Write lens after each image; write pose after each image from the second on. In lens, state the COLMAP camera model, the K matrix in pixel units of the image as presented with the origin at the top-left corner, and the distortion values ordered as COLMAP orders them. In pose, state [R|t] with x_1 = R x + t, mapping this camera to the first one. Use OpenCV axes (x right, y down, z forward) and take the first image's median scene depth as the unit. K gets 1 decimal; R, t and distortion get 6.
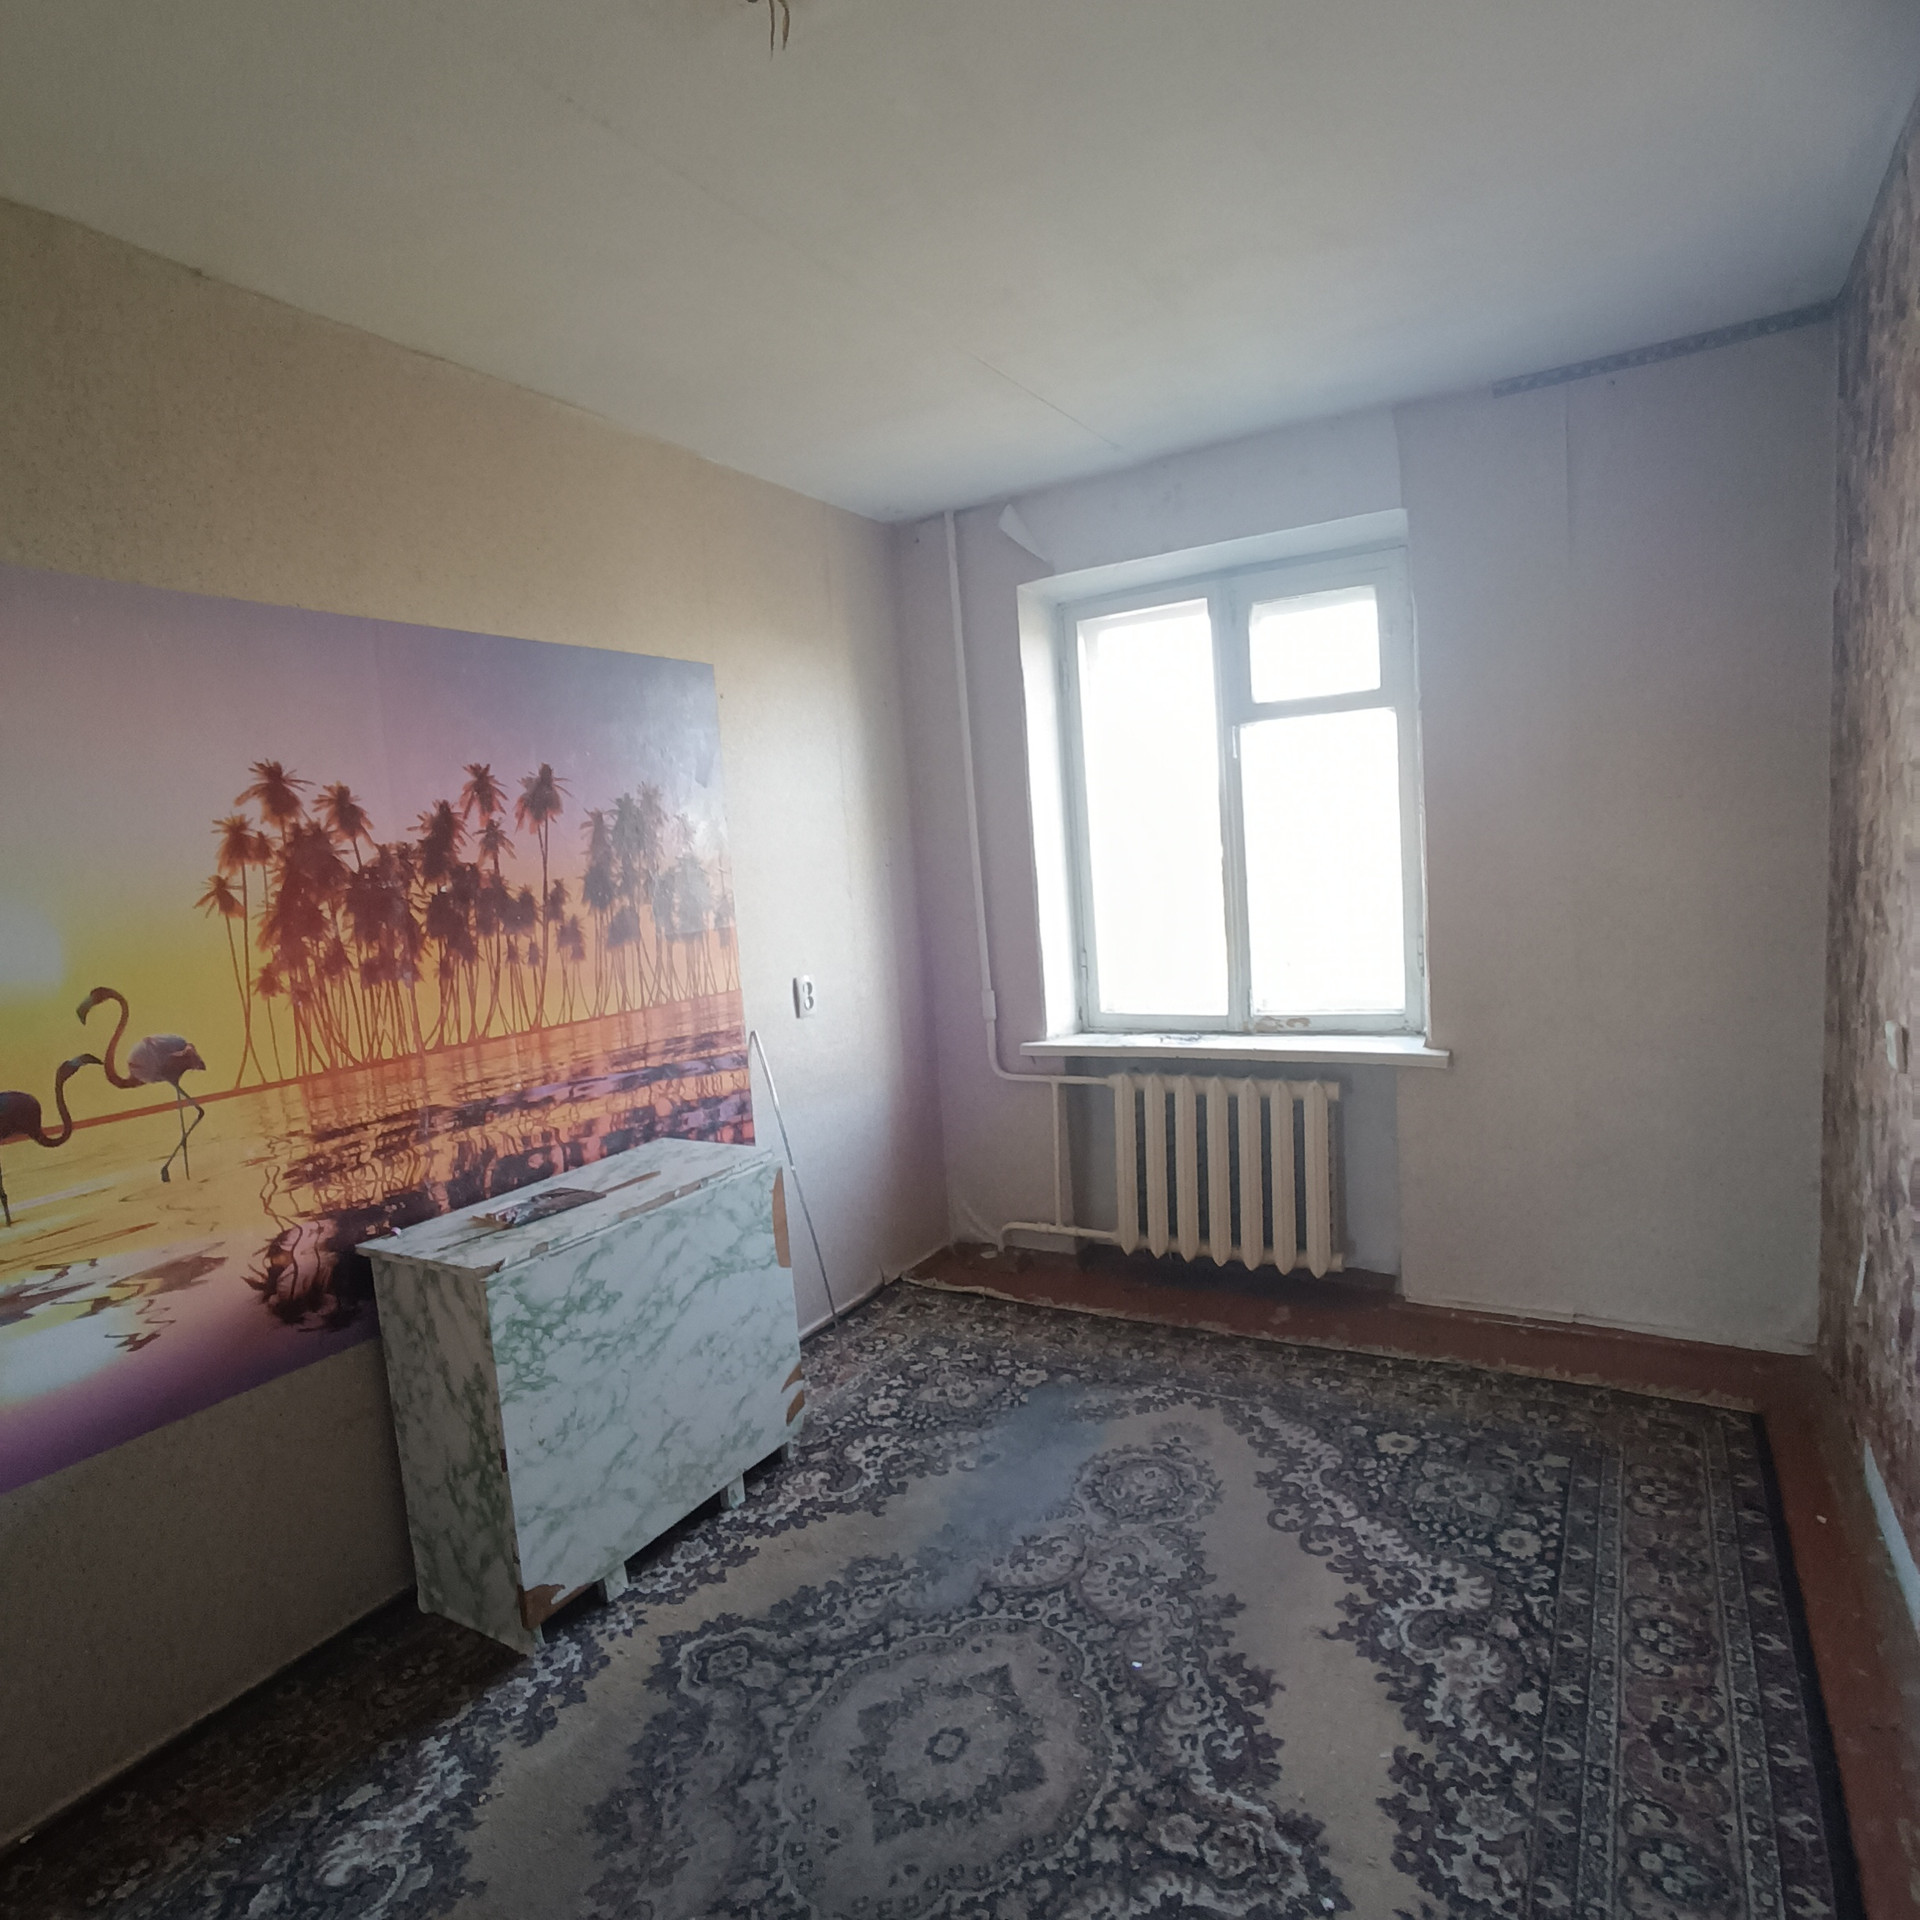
lens RADIAL K [[1171.7, 0, 955.2], [0, 1171.7, 973.7], [0, 0, 1]] dist [-0.032273, 0.038623]
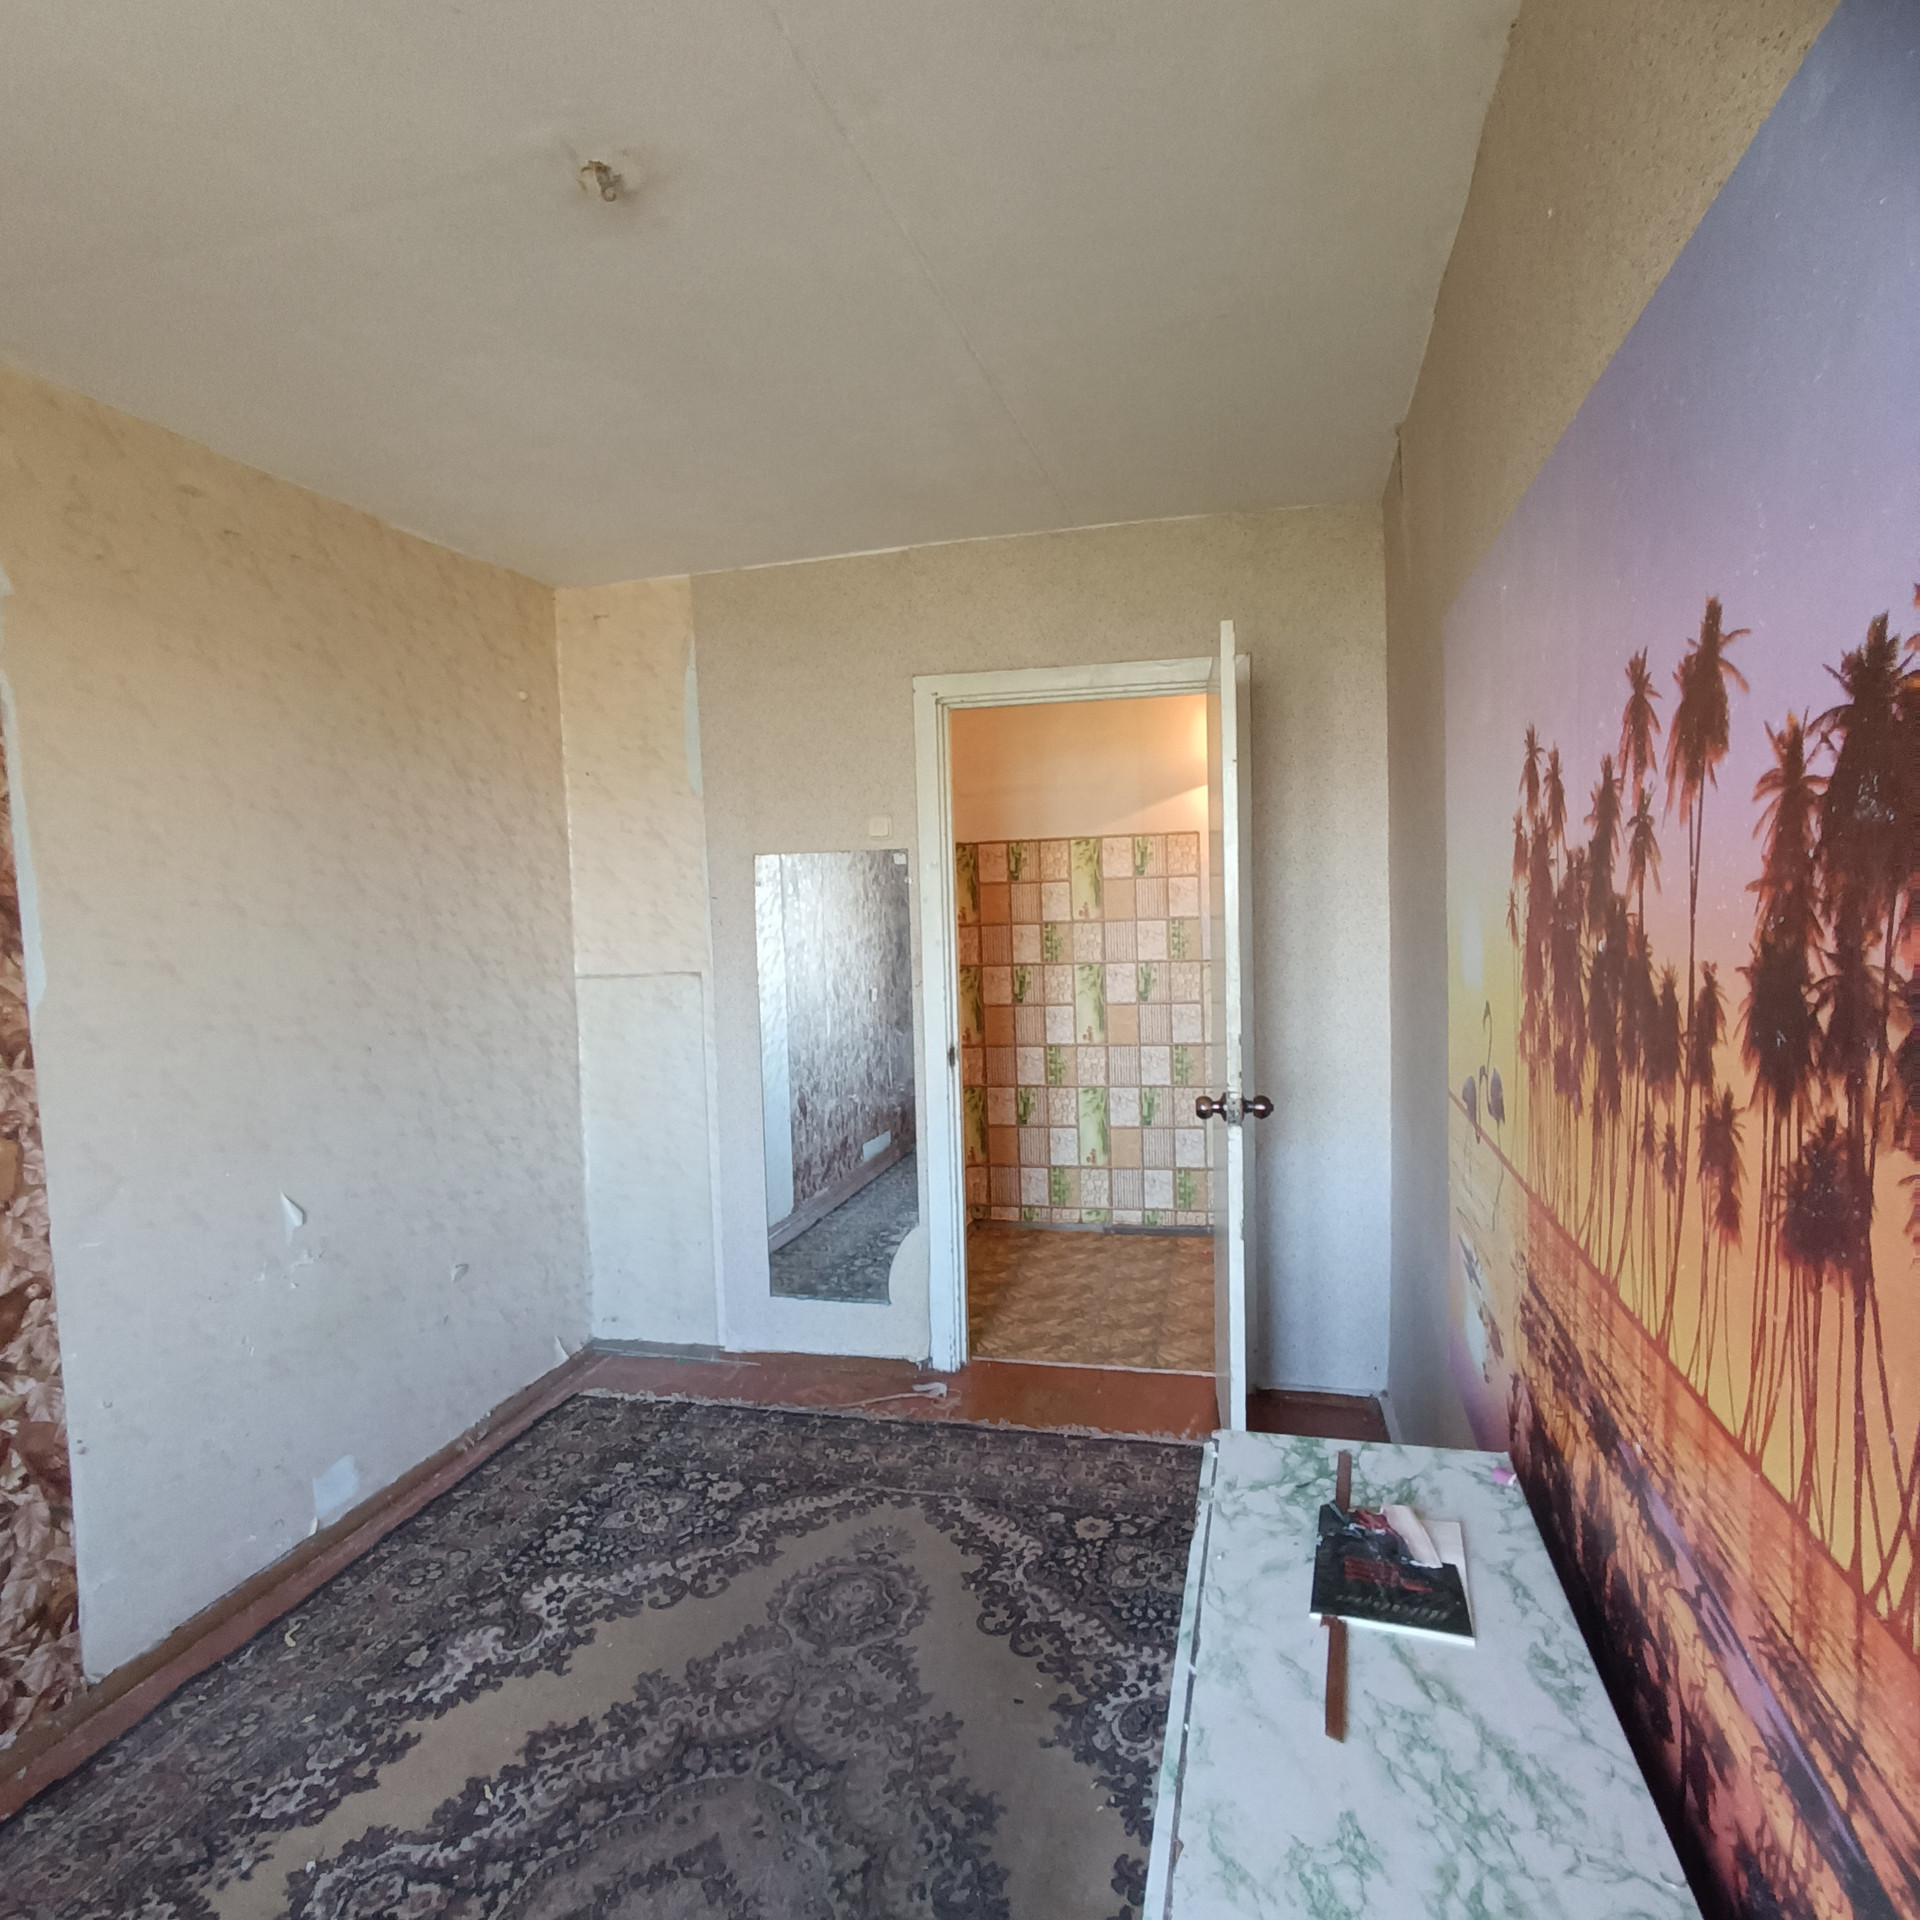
lens RADIAL K [[1171.7, 0, 952.0], [0, 1171.7, 962.5], [0, 0, 1]] dist [-0.032273, 0.038623]
pose [[-0.959683, 0.117075, -0.255541, -0.072467], [0.071584, 0.980951, 0.180587, -0.183707], [0.271816, 0.155014, -0.949783, 1.492008]]
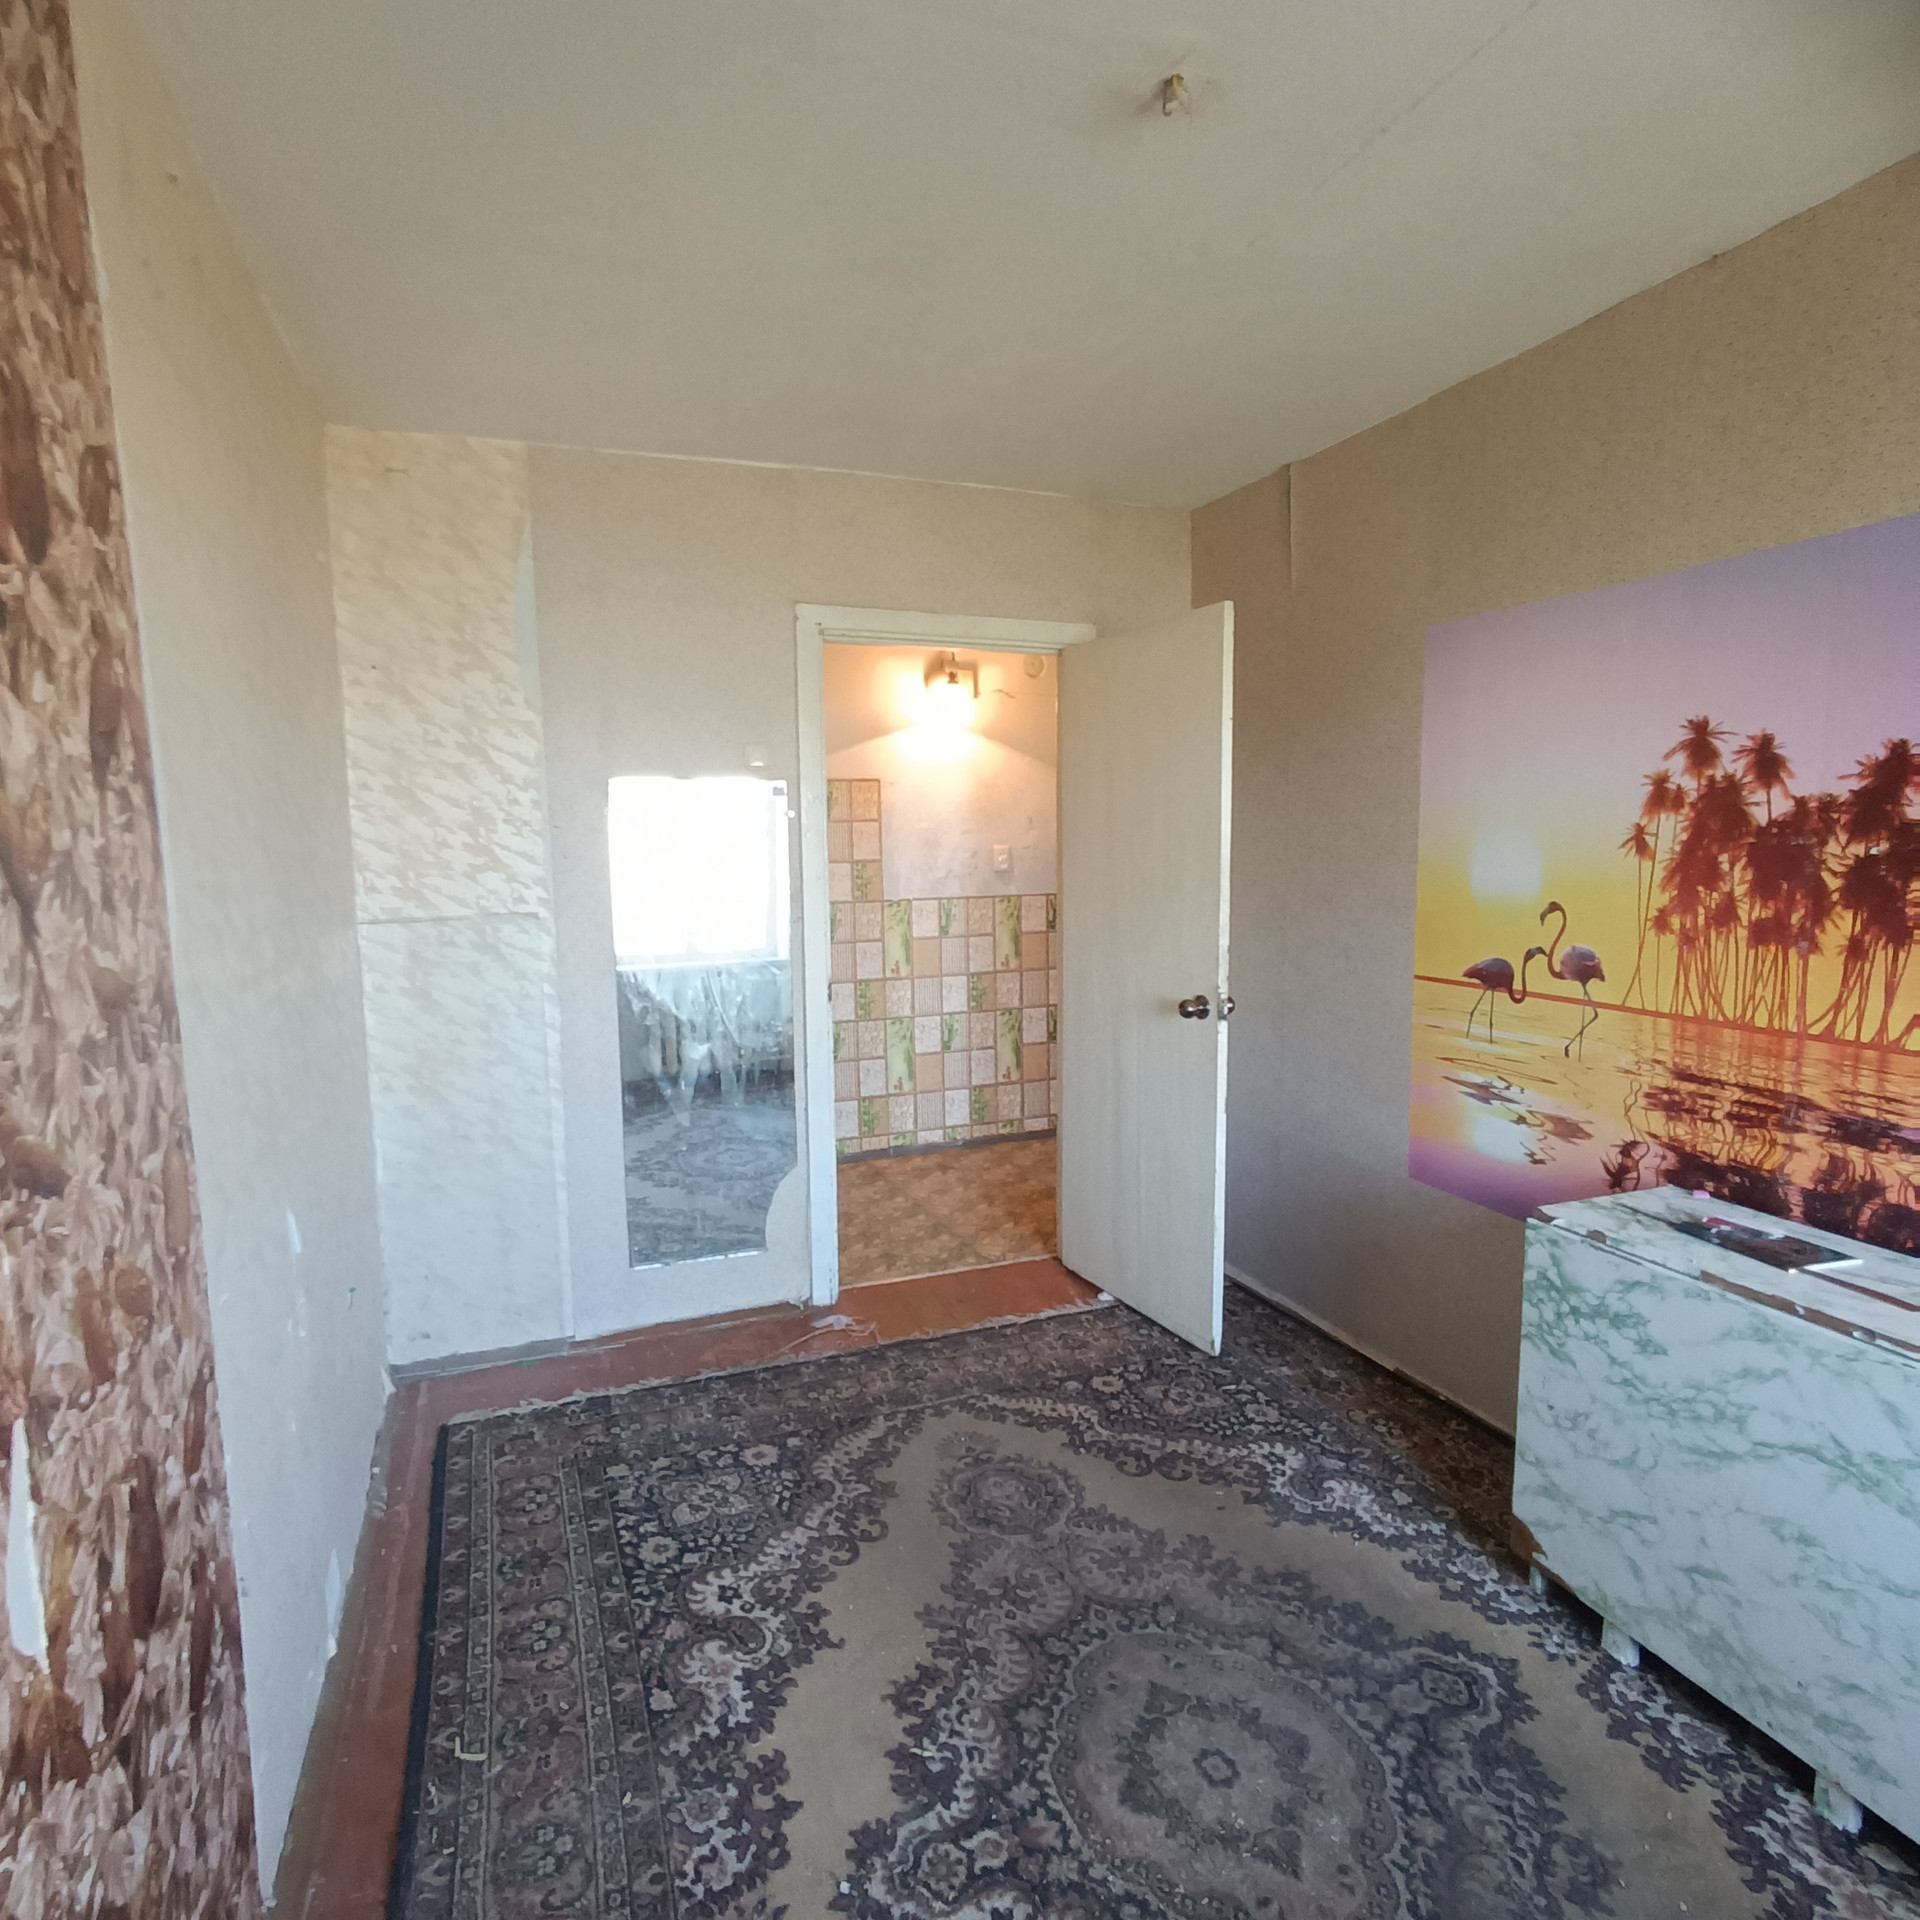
lens RADIAL K [[1171.7, 0, 961.8], [0, 1171.7, 964.4], [0, 0, 1]] dist [-0.032273, 0.038623]
pose [[-0.624543, 0.162061, -0.763991, 0.637315], [-0.028314, 0.972892, 0.229520, -0.177553], [0.780477, 0.164976, -0.603024, 1.091421]]
